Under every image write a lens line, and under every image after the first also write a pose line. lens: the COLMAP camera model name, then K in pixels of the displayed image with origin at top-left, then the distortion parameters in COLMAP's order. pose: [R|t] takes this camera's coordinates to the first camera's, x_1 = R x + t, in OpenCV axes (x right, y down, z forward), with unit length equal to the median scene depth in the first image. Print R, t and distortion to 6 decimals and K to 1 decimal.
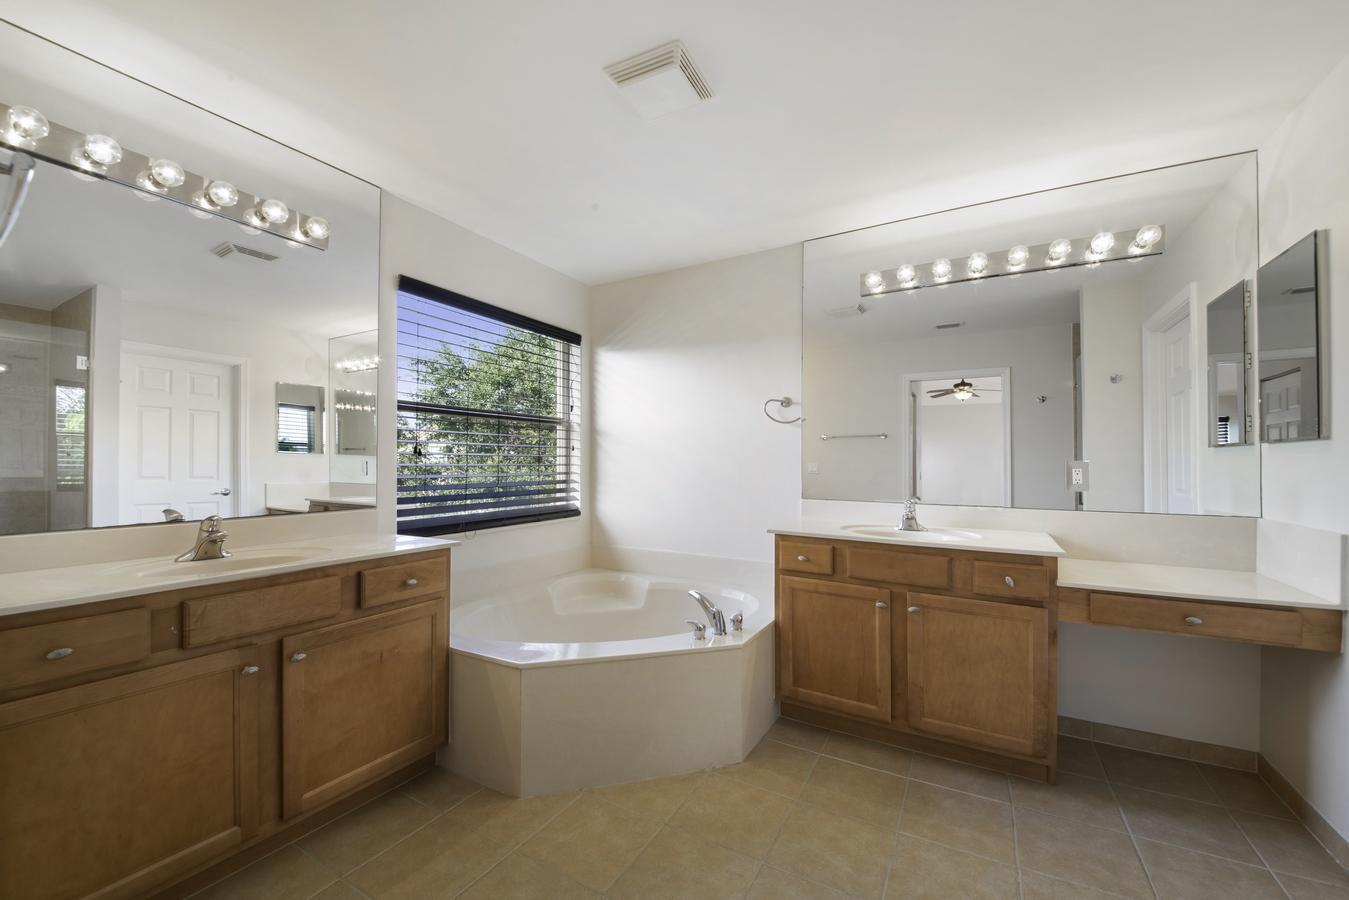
lens RADIAL K [[551.2, 0, 675.3], [0, 551.2, 451.0], [0, 0, 1]] dist [-0.032591, -0.001613]
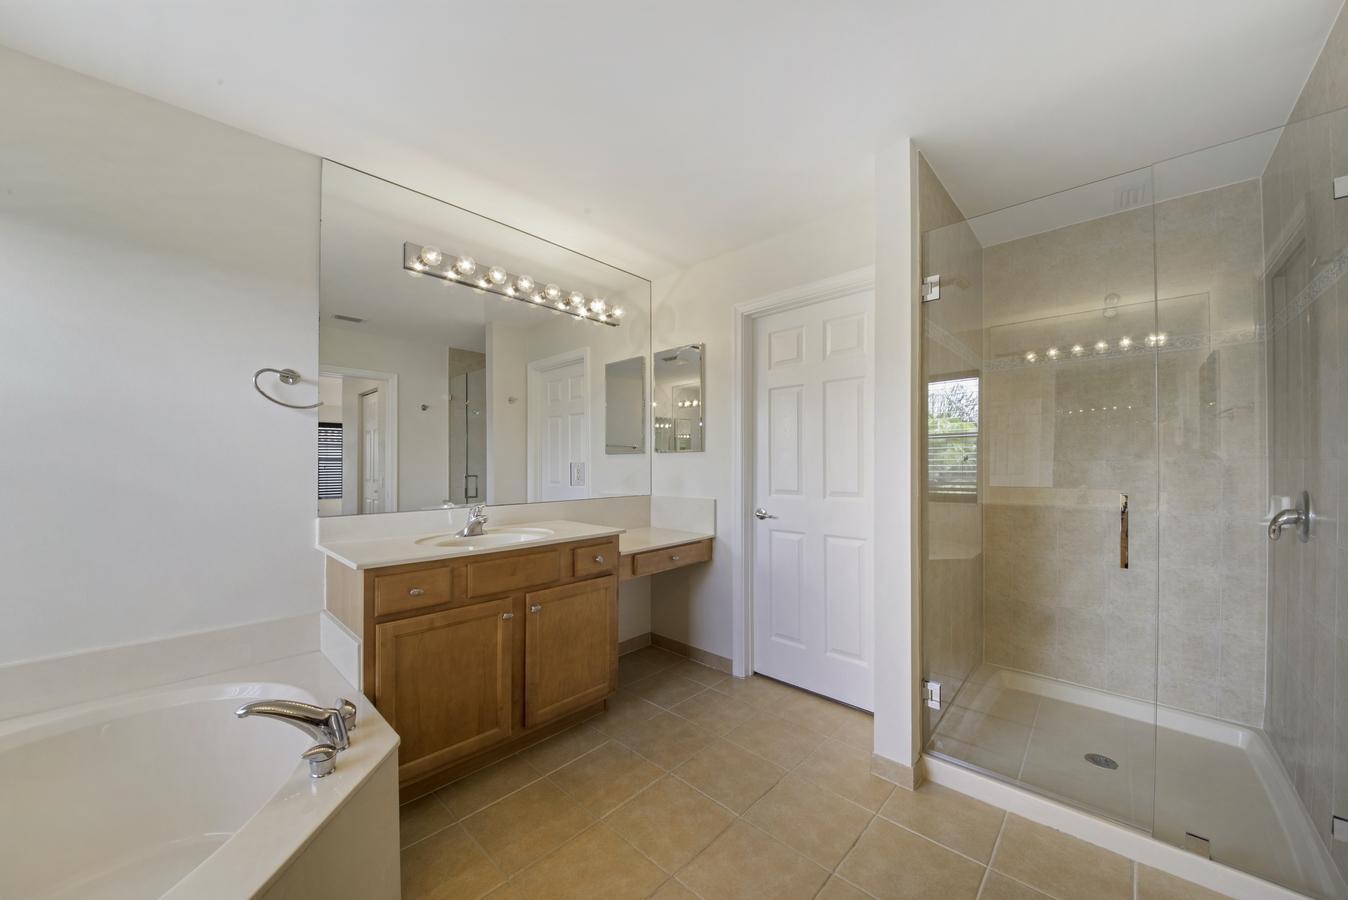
lens RADIAL K [[481.3, 0, 674.8], [0, 481.3, 457.2], [0, 0, 1]] dist [-0.016906, -0.000396]
pose [[0.184440, 0.007664, 0.982814, -0.378212], [-0.013598, 0.999894, -0.005245, 0.009518], [-0.982750, -0.012396, 0.184525, 0.566631]]
